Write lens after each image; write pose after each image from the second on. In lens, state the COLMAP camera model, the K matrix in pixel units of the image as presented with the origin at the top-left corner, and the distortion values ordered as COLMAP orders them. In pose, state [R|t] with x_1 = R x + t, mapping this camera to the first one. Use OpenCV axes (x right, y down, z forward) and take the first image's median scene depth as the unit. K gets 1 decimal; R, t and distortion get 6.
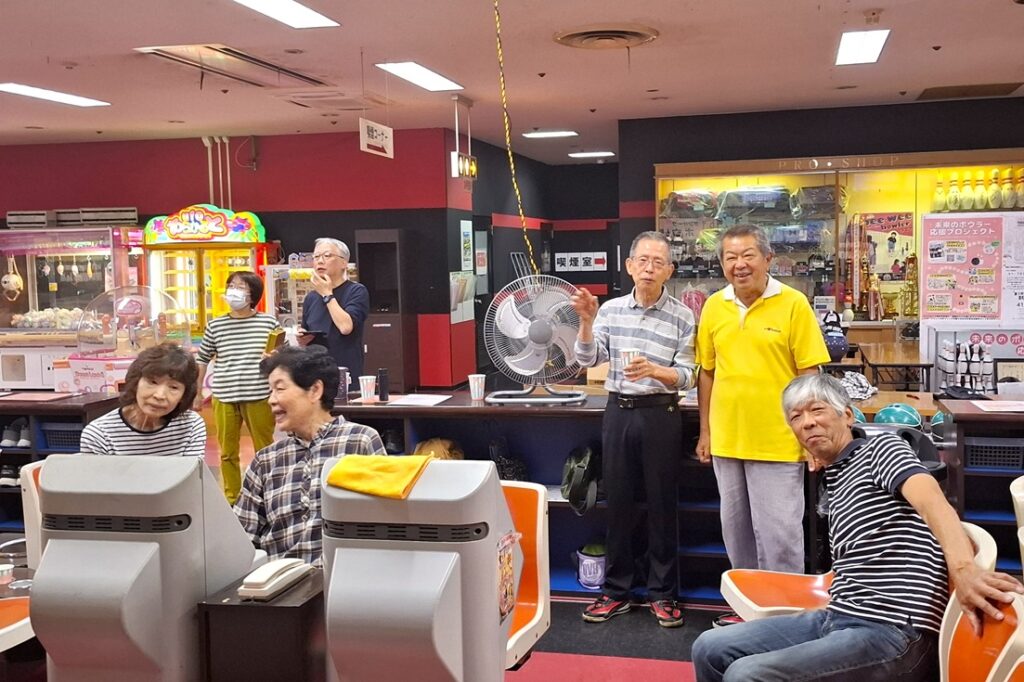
lens RADIAL K [[1052.5, 0, 506.8], [0, 1052.5, 338.5], [0, 0, 1]] dist [0.055517, 0.000000]
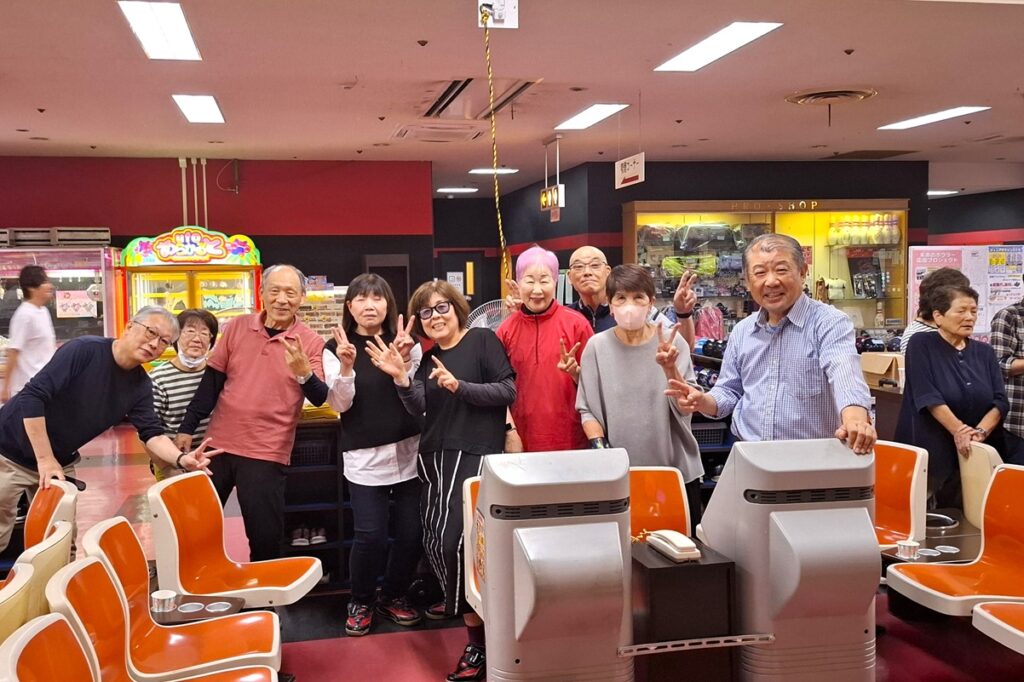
lens RADIAL K [[971.7, 0, 505.2], [0, 971.7, 339.6], [0, 0, 1]] dist [0.058534, 0.000000]
pose [[0.924547, -0.021007, 0.380489, -0.373622], [0.028419, 0.999500, -0.013871, -0.000501], [-0.380008, 0.023637, 0.924681, 0.051834]]
